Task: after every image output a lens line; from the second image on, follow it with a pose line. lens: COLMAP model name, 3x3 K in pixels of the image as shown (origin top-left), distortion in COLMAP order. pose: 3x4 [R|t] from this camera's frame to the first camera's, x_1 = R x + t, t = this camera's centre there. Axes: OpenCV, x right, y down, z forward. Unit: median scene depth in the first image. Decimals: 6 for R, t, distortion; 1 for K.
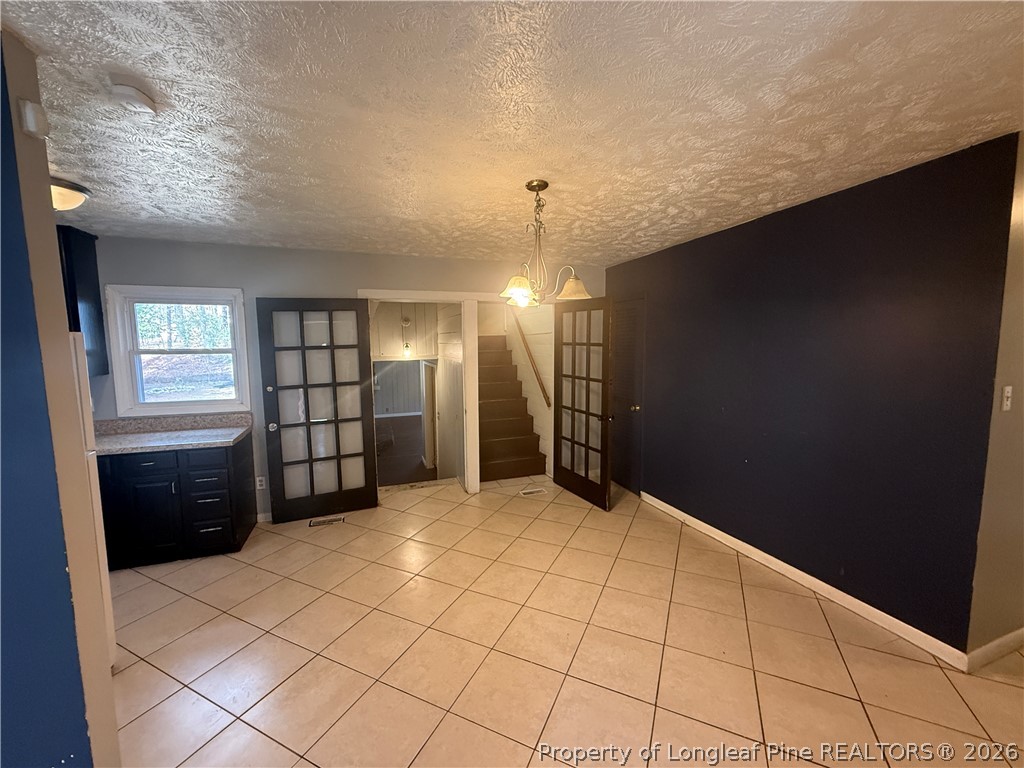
lens RADIAL K [[408.6, 0, 509.8], [0, 408.6, 384.7], [0, 0, 1]] dist [0.001852, 0.000065]
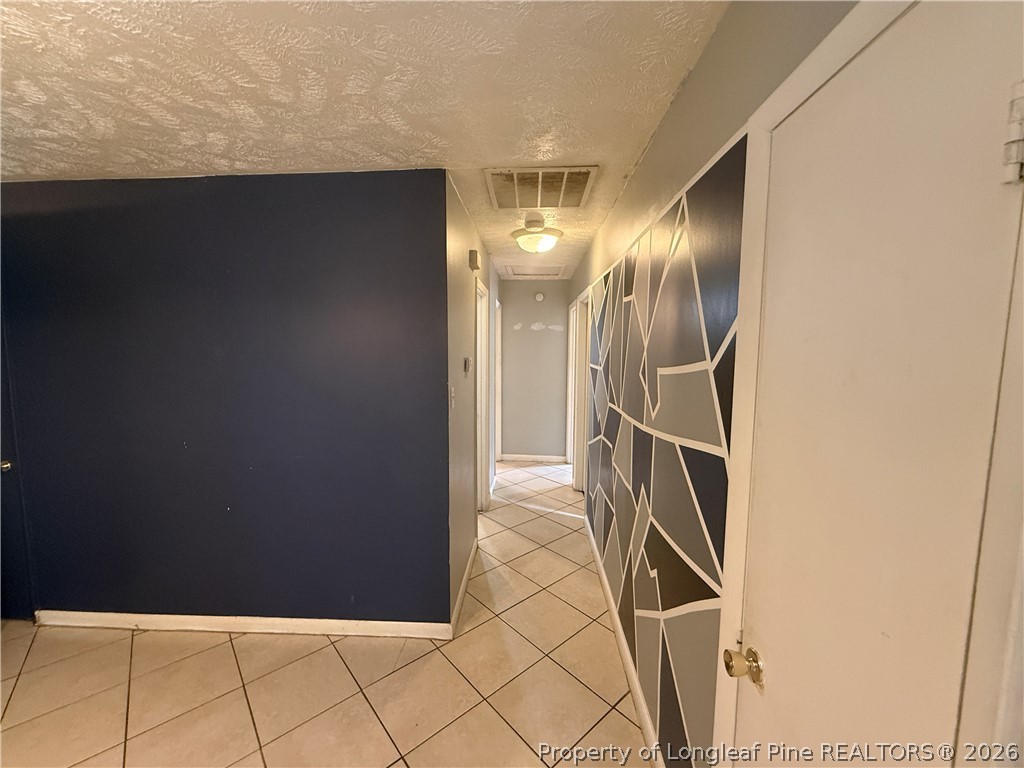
lens RADIAL K [[408.6, 0, 507.3], [0, 408.6, 384.5], [0, 0, 1]] dist [0.001852, 0.000065]
pose [[0.394928, -0.074929, 0.915651, 0.151621], [0.081216, 0.995614, 0.046443, -0.038008], [-0.915115, 0.056024, 0.399282, 0.300386]]
